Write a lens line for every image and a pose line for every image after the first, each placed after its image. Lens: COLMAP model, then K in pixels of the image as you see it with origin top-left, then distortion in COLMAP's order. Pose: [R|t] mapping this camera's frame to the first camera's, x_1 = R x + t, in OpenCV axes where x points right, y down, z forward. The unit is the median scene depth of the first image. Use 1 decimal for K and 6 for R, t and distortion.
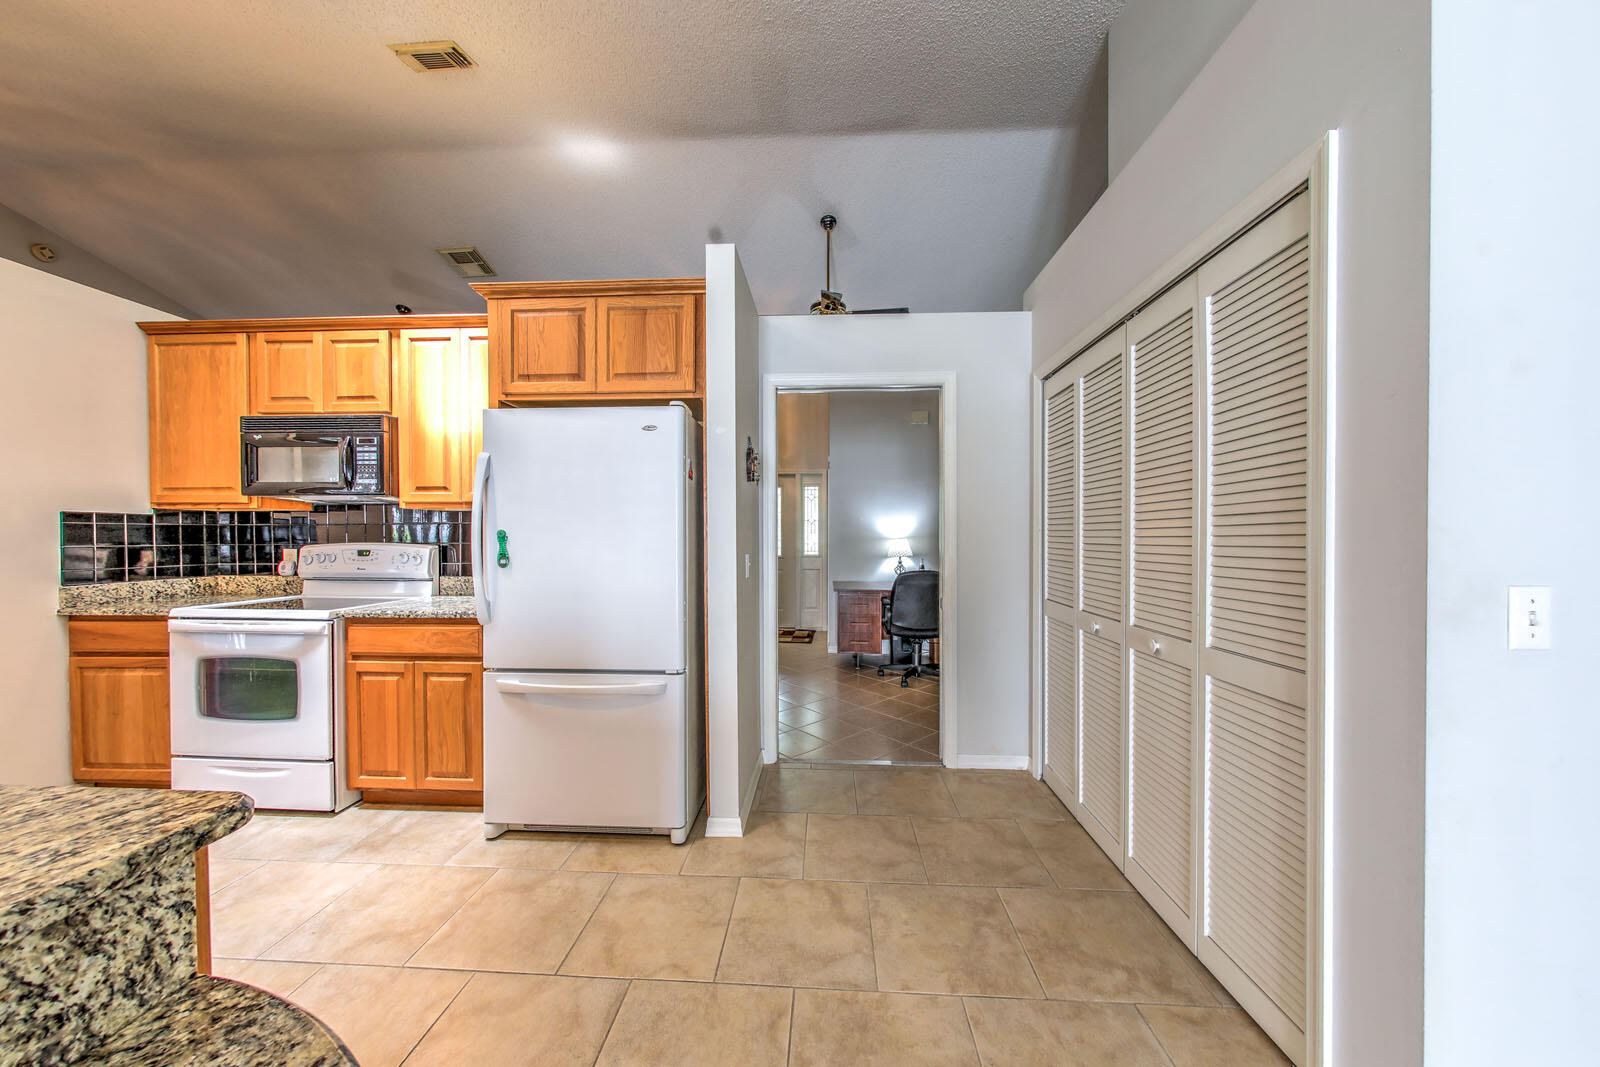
lens RADIAL K [[545.5, 0, 807.9], [0, 545.5, 539.5], [0, 0, 1]] dist [-0.014902, 0.000711]
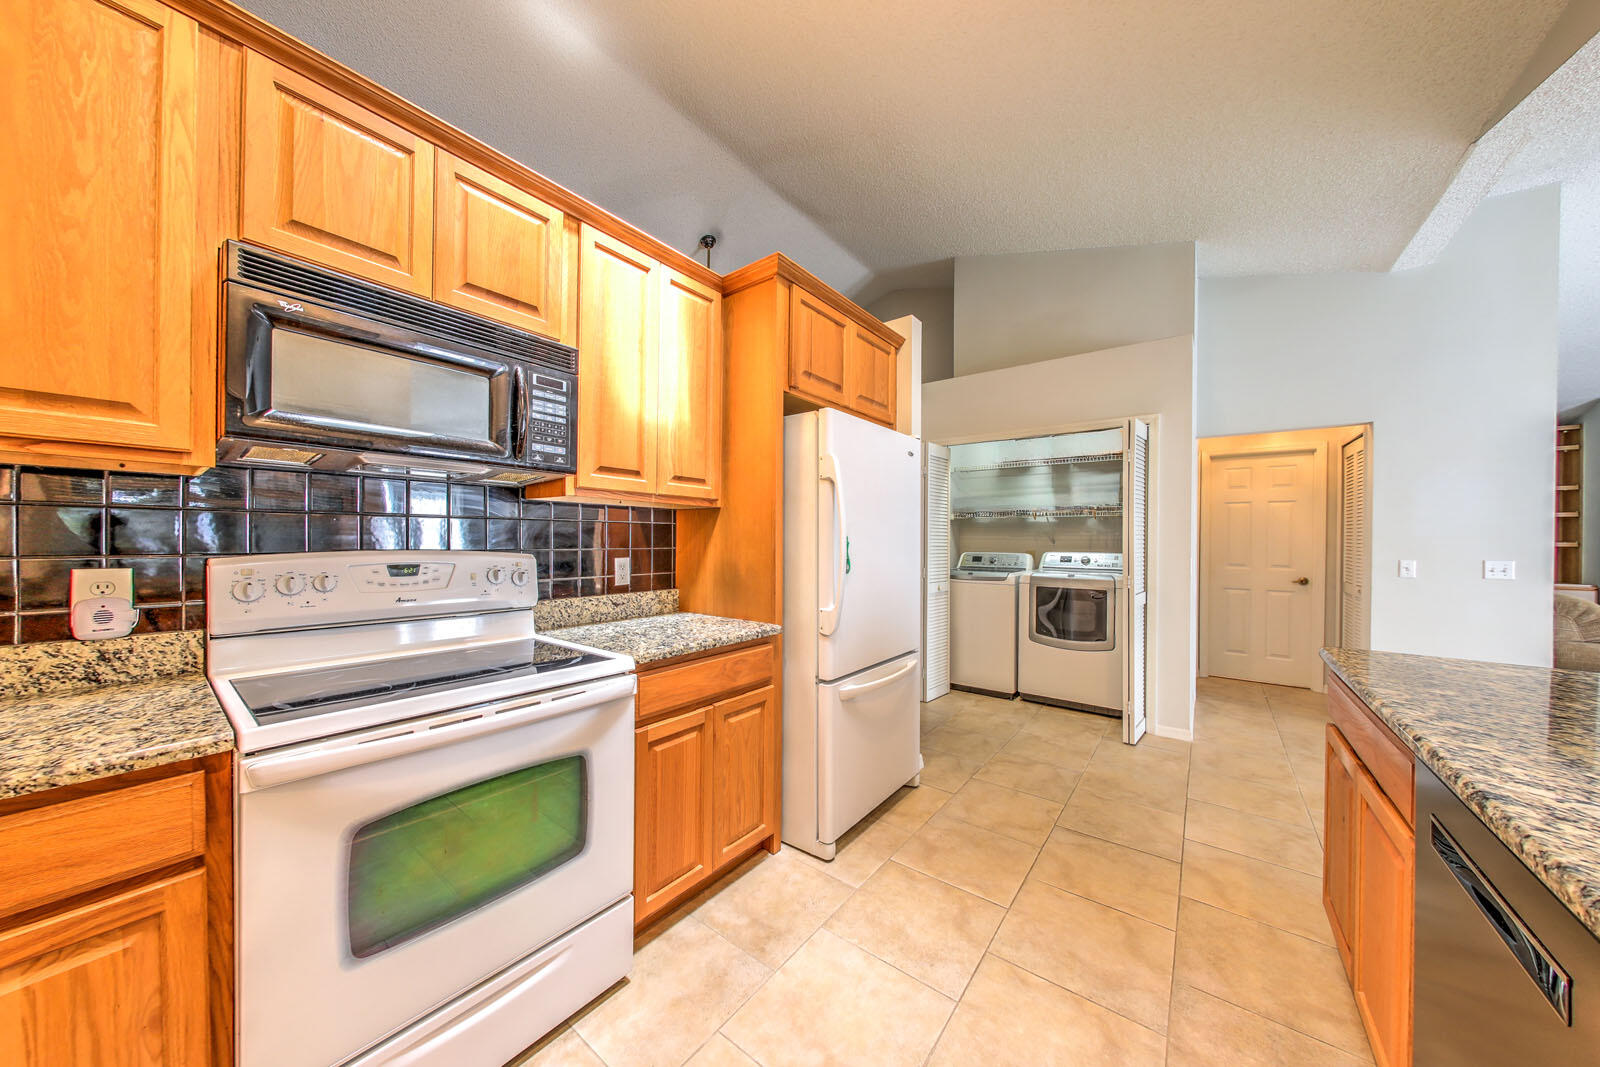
lens RADIAL K [[545.5, 0, 789.6], [0, 545.5, 547.3], [0, 0, 1]] dist [-0.014902, 0.000711]
pose [[0.557915, -0.003430, 0.829891, -1.324266], [0.002328, 0.999994, 0.002568, 0.002195], [-0.829895, 0.000499, 0.557920, 0.490323]]
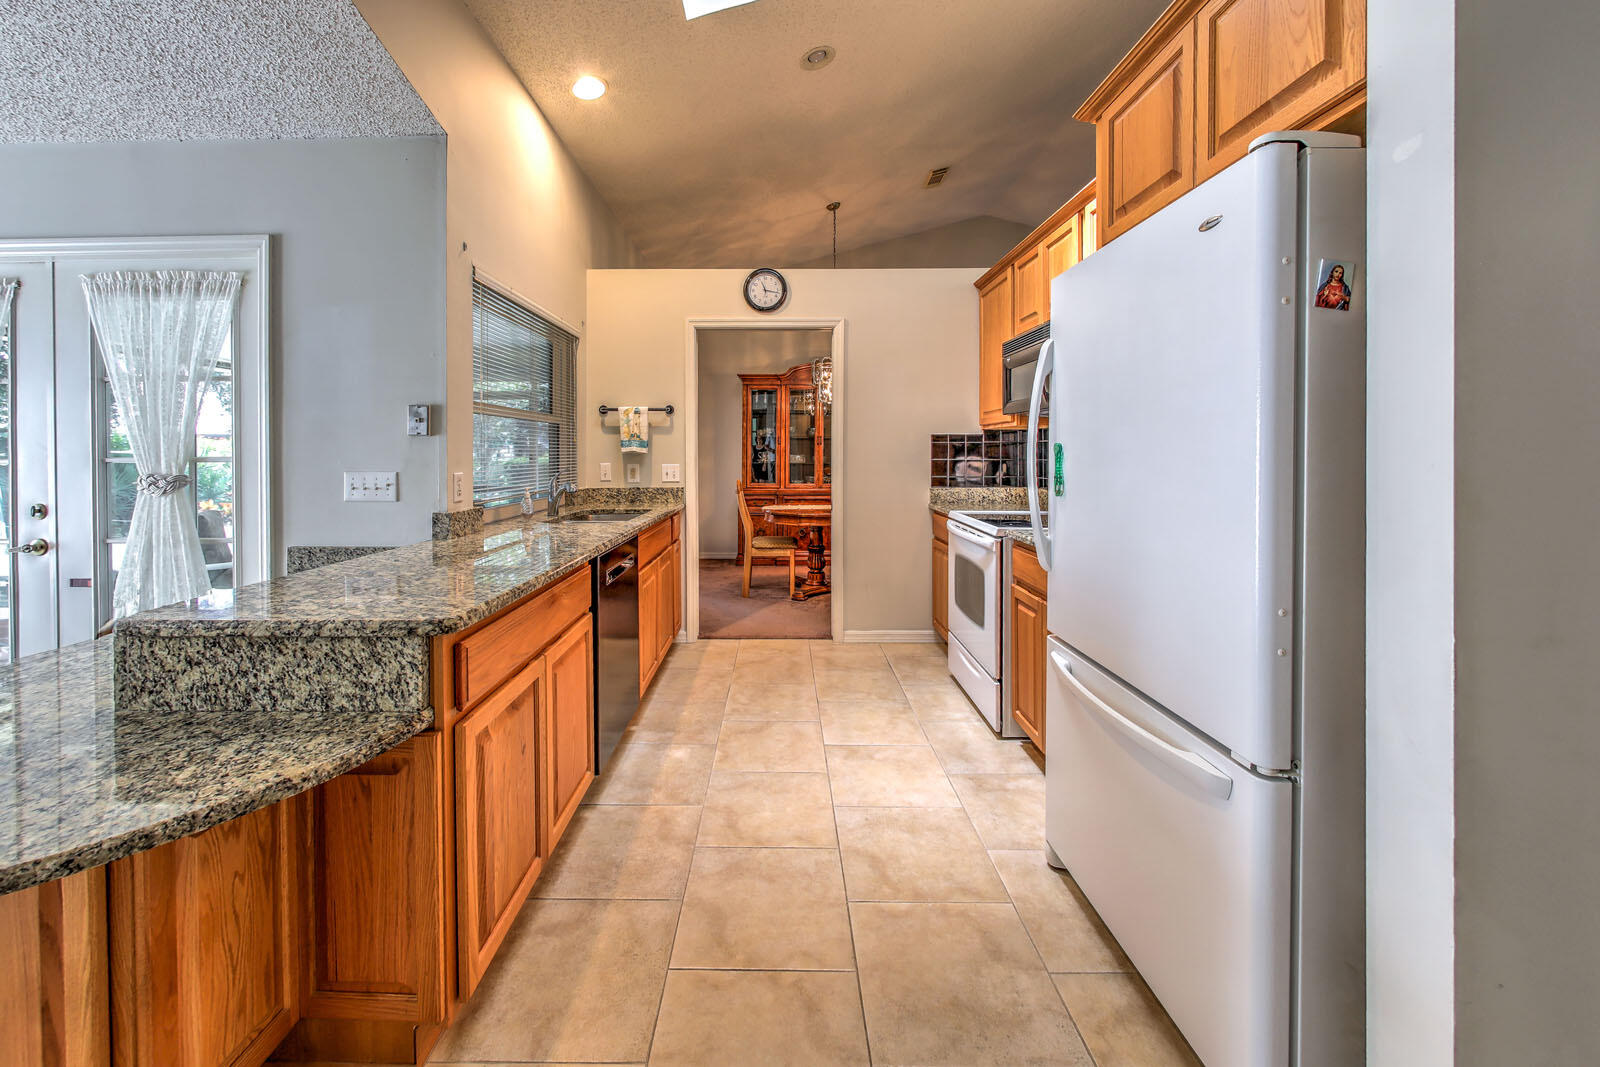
lens RADIAL K [[606.8, 0, 751.2], [0, 606.8, 455.4], [0, 0, 1]] dist [-0.002043, -0.000060]
pose [[0.012691, 0.005937, -0.999902, 0.211872], [-0.005804, 0.999966, 0.005863, -0.004116], [0.999903, 0.005729, 0.012725, 0.537772]]
